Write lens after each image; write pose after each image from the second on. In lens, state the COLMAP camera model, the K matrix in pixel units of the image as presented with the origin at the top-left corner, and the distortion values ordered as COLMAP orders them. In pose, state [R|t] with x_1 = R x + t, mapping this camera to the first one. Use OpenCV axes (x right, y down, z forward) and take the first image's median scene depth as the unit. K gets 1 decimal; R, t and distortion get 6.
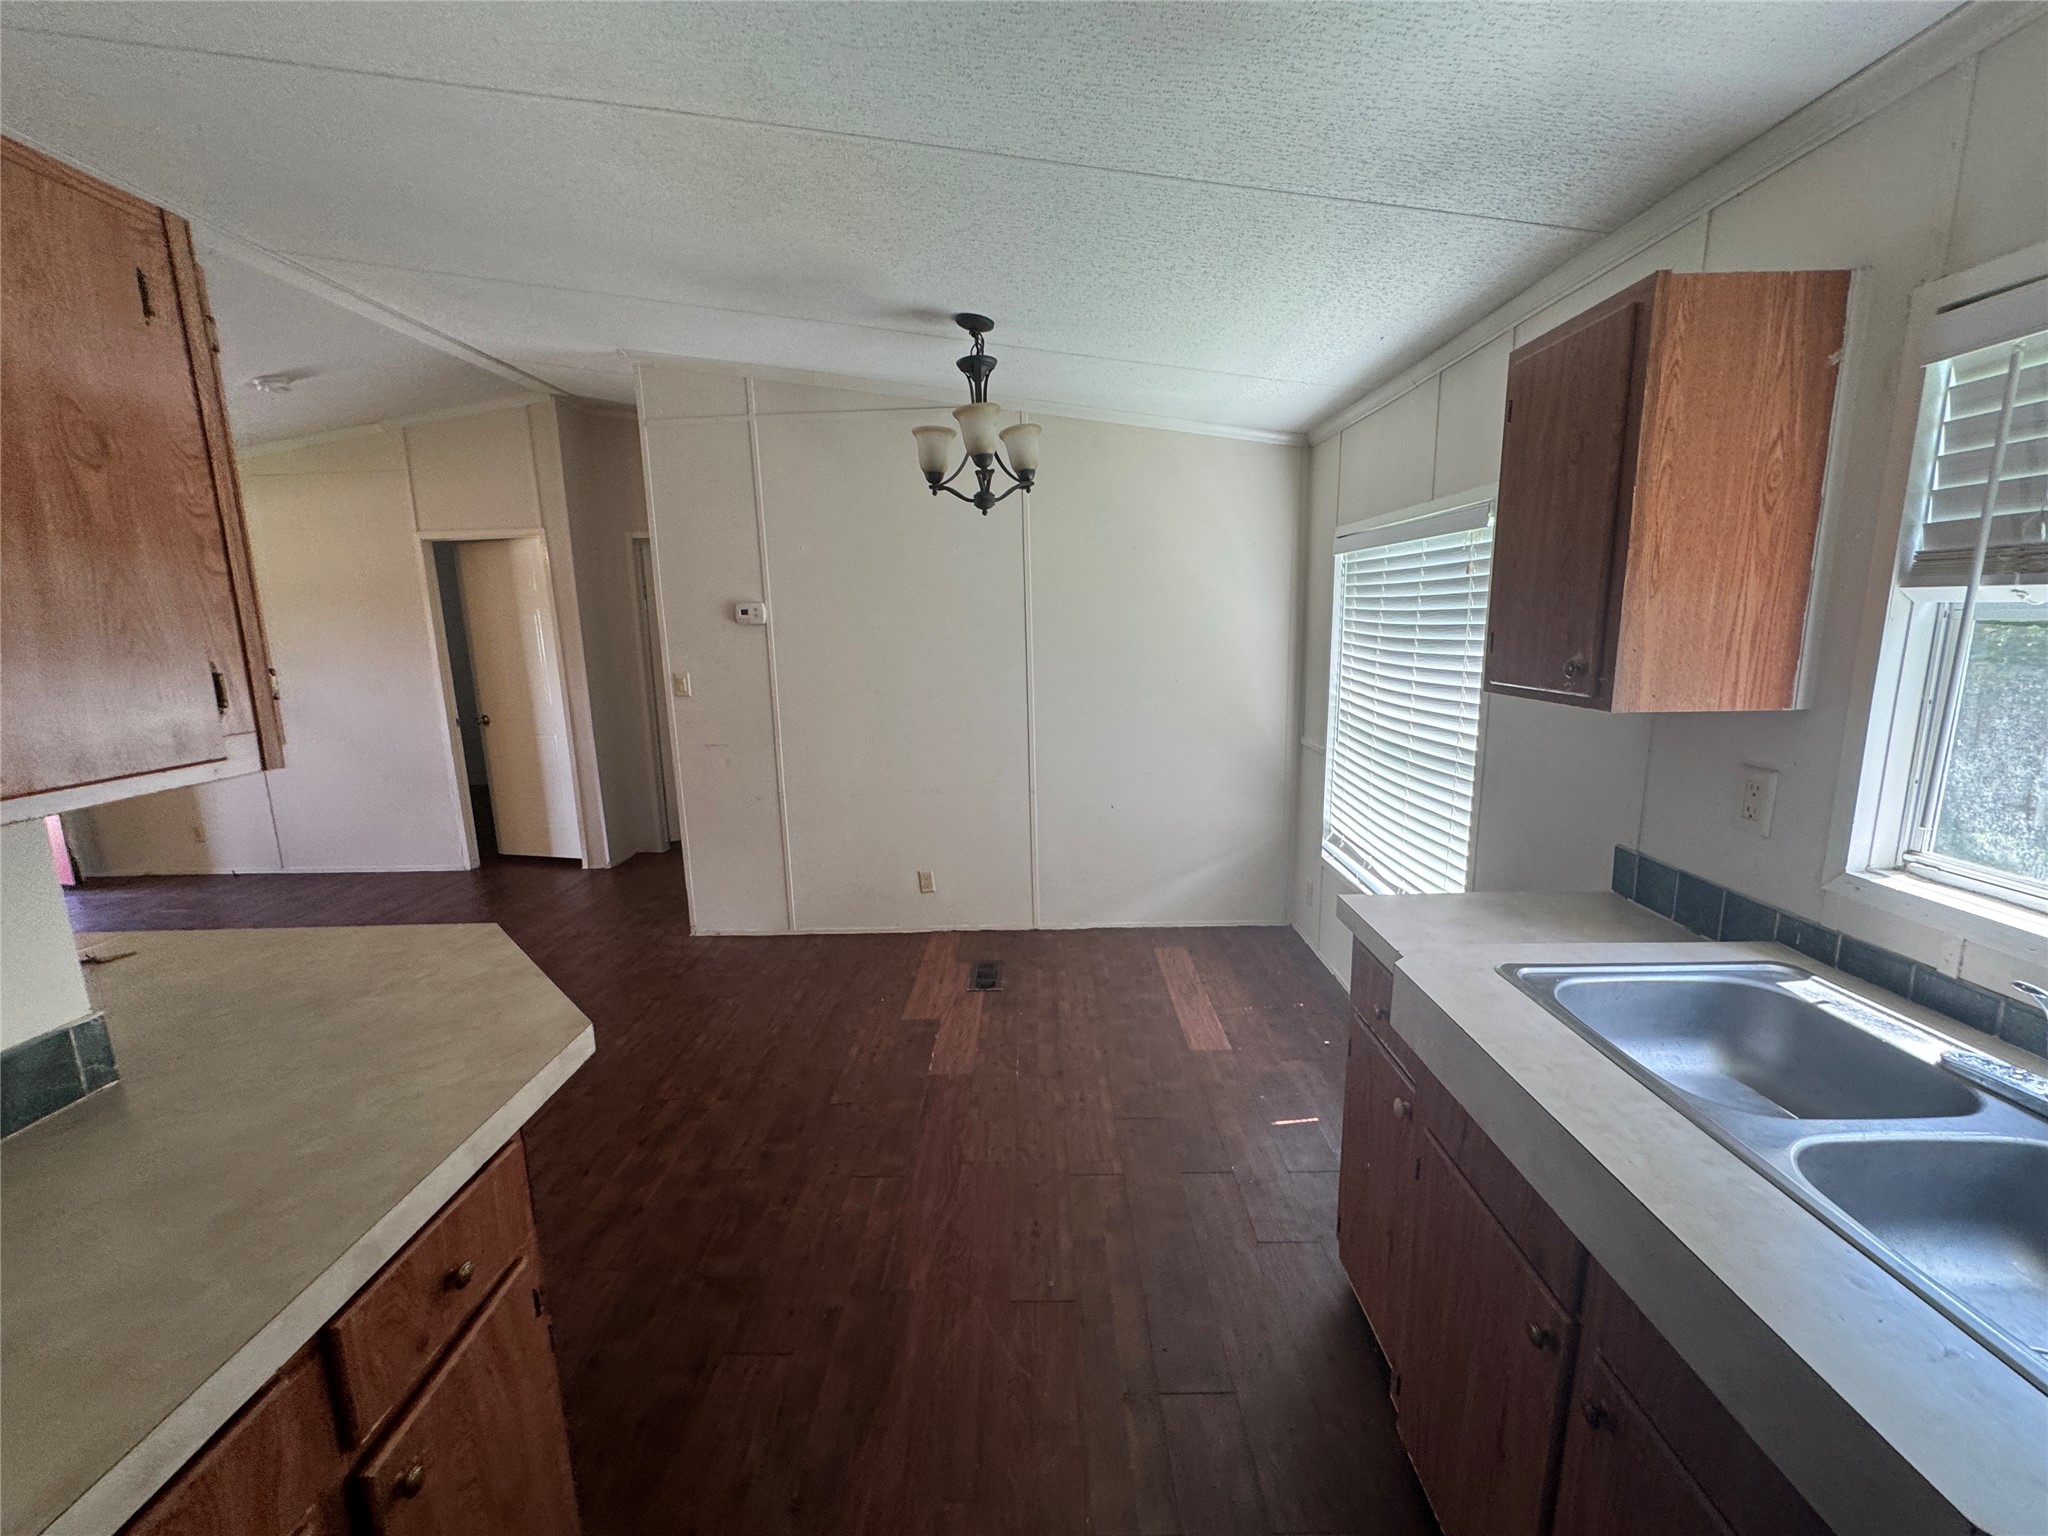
lens RADIAL K [[811.9, 0, 1017.9], [0, 811.9, 766.5], [0, 0, 1]] dist [-0.003481, -0.000175]
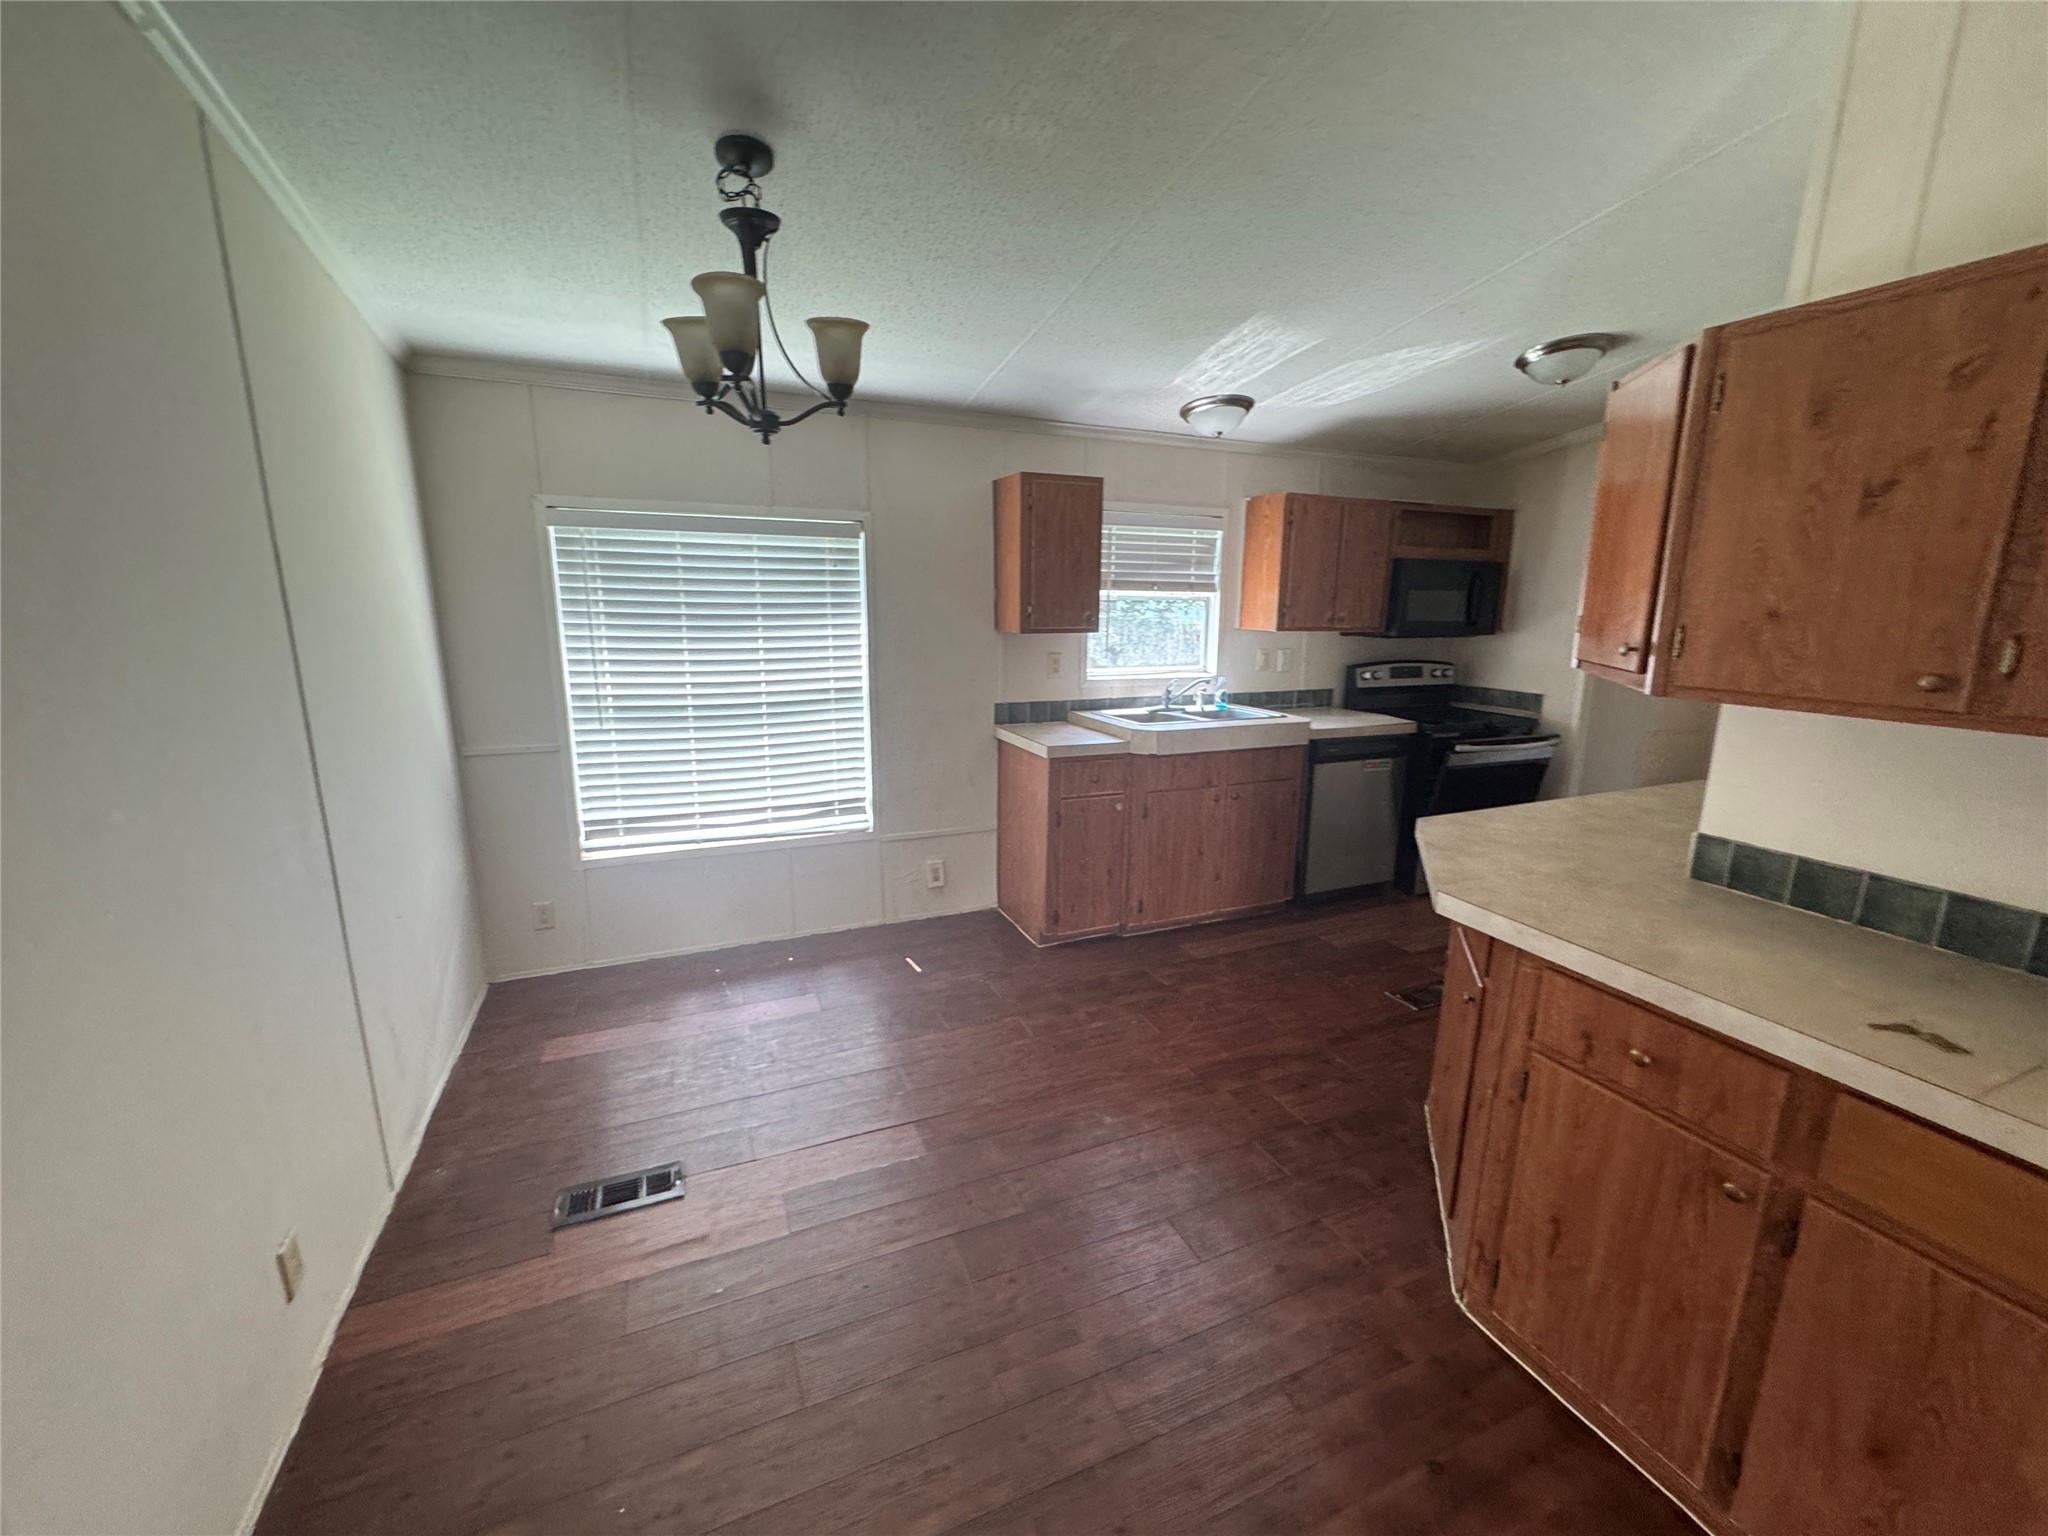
lens RADIAL K [[820.2, 0, 1023.3], [0, 820.2, 762.7], [0, 0, 1]] dist [-0.001471, 0.000421]
pose [[-0.411158, -0.163872, 0.896714, -0.818814], [0.163966, 0.954369, 0.249589, -0.181605], [-0.896696, 0.249651, -0.365527, 1.115464]]
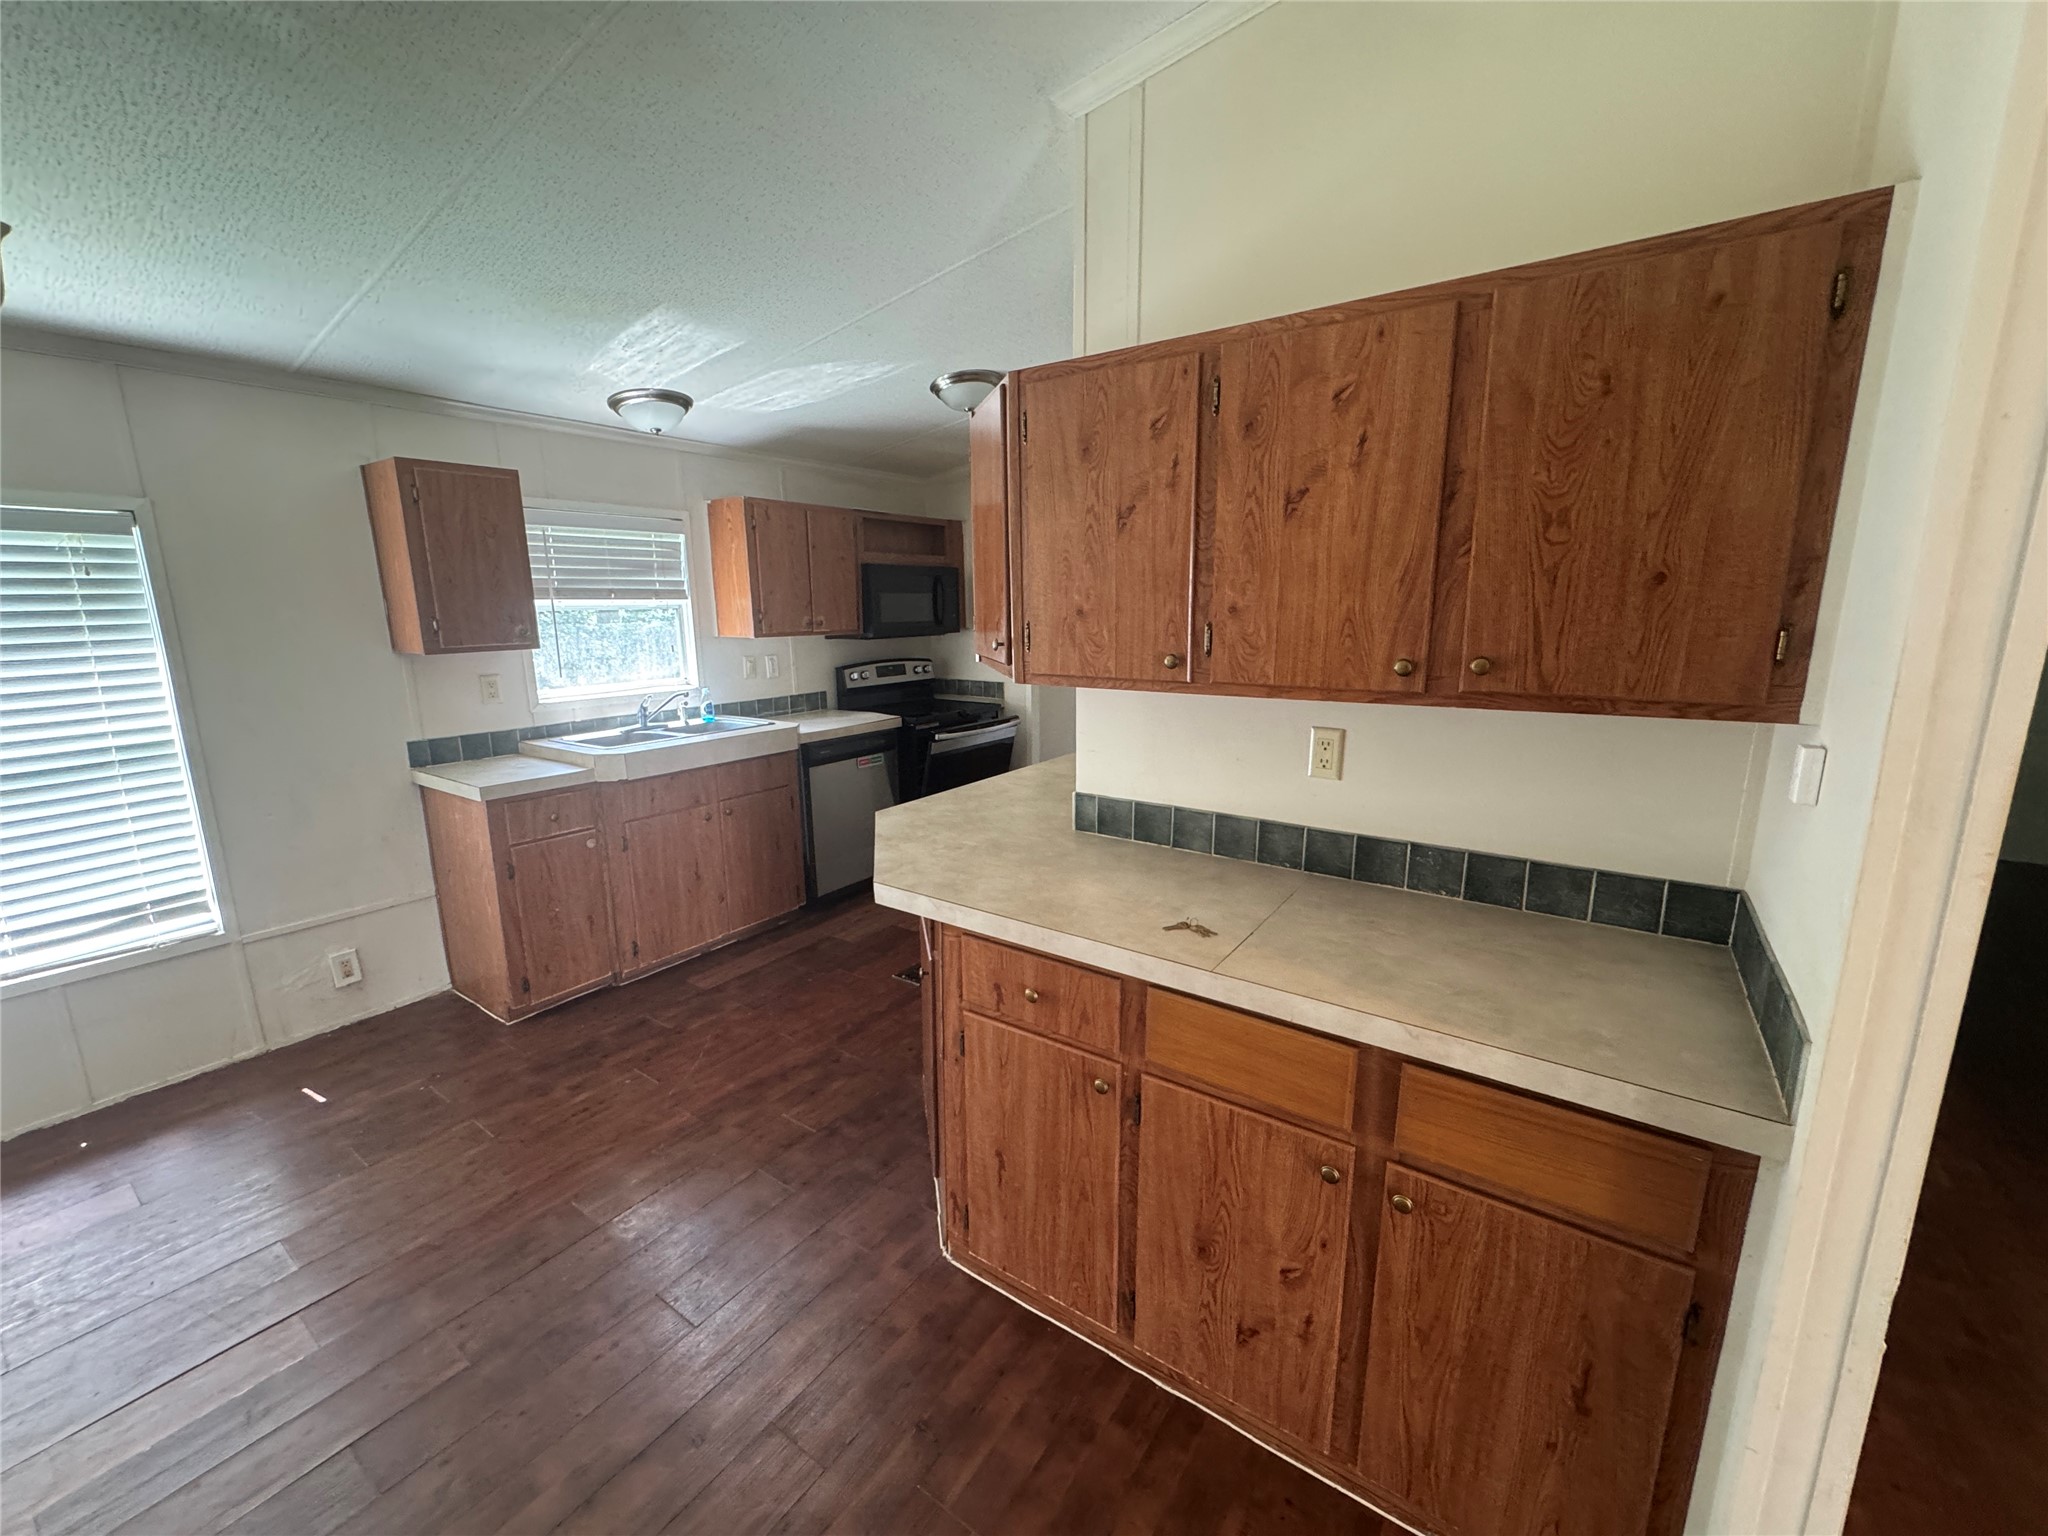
lens RADIAL K [[819.5, 0, 1026.3], [0, 819.5, 764.2], [0, 0, 1]] dist [-0.003403, 0.000462]
pose [[-0.827696, -0.079780, 0.555477, -0.860987], [0.129491, 0.935979, 0.327378, -0.167171], [-0.546033, 0.342898, -0.764375, 1.029395]]
